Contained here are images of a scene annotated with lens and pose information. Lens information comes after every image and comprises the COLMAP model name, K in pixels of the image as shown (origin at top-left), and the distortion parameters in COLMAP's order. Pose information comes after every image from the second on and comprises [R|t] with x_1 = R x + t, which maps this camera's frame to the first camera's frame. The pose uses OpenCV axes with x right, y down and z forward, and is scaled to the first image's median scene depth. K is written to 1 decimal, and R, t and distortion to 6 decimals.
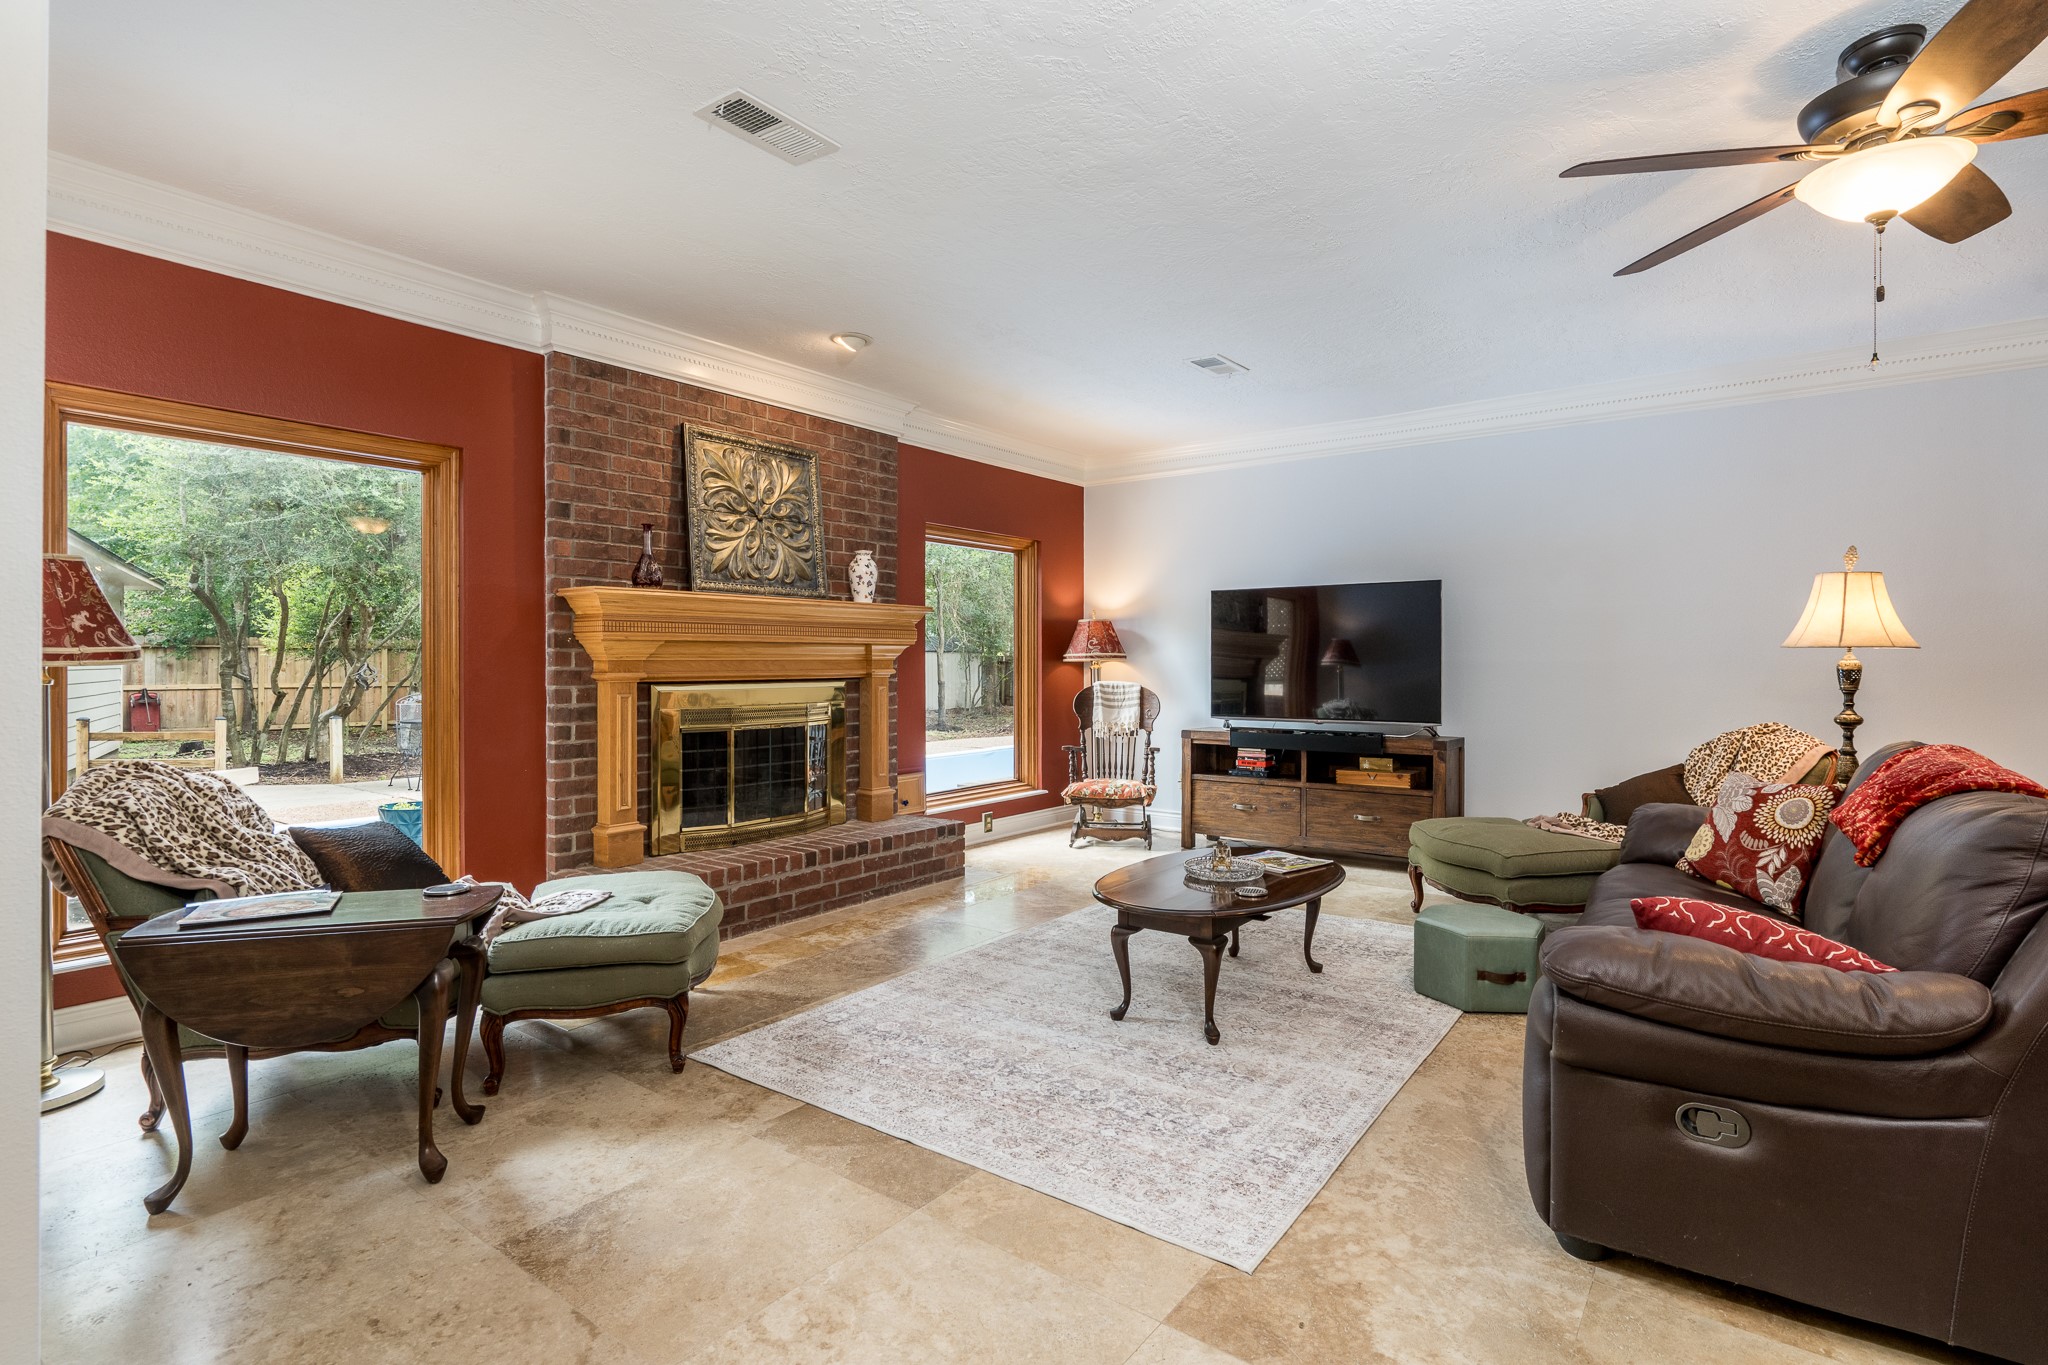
lens RADIAL K [[982.3, 0, 1013.7], [0, 982.3, 668.0], [0, 0, 1]] dist [-0.002264, 0.000513]
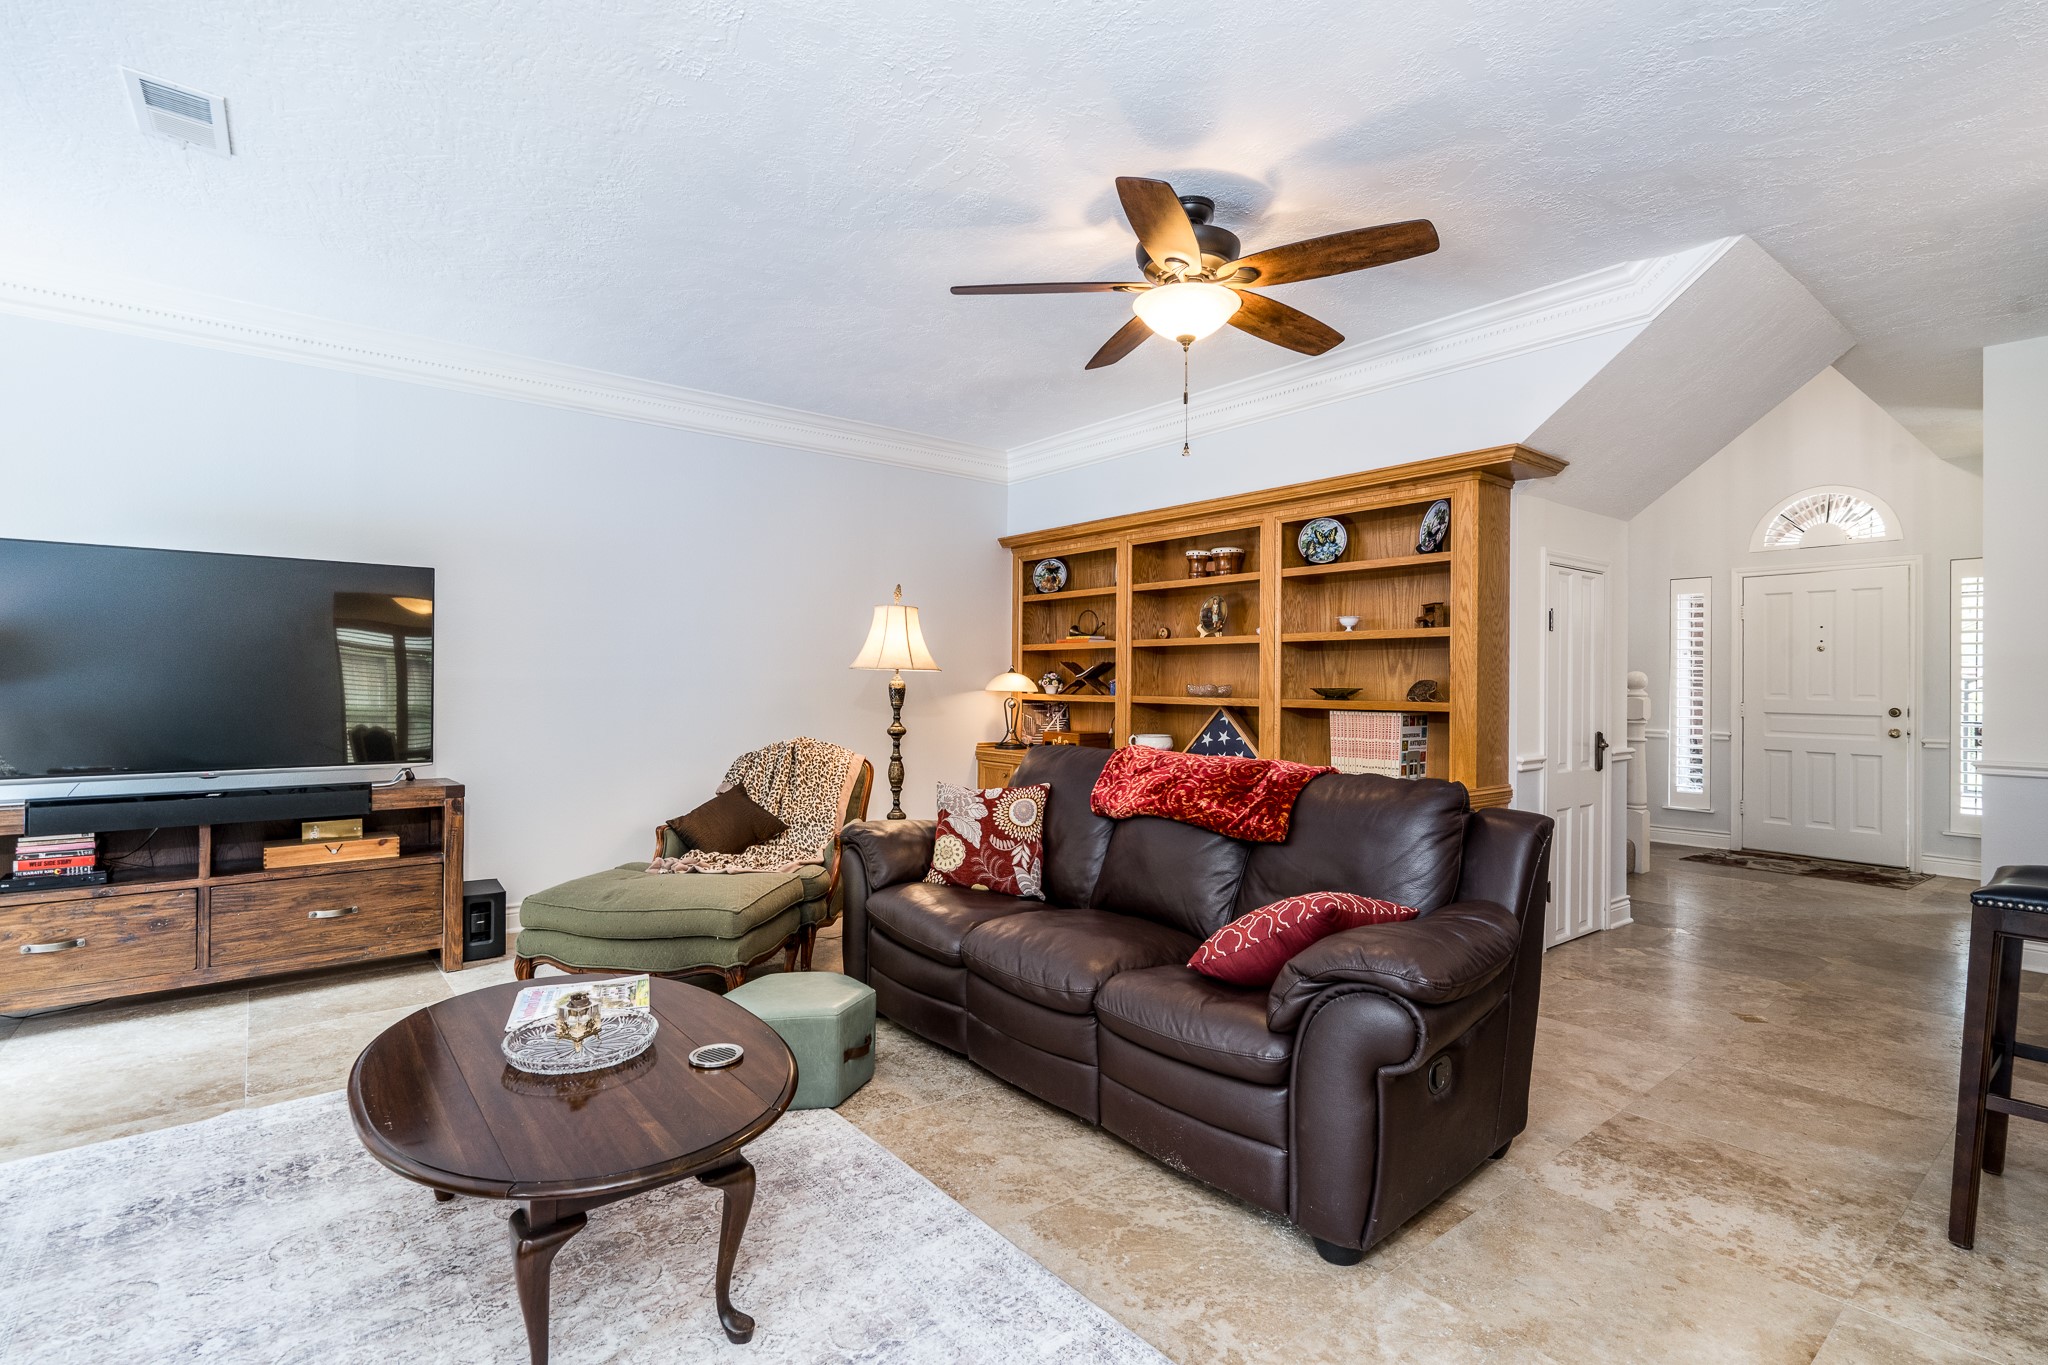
lens RADIAL K [[982.3, 0, 1017.2], [0, 982.3, 677.7], [0, 0, 1]] dist [-0.002264, 0.000513]
pose [[0.229409, 0.007109, 0.973304, -0.234888], [-0.000264, 0.999974, -0.007241, -0.002392], [-0.973330, 0.001404, 0.229405, 0.511674]]
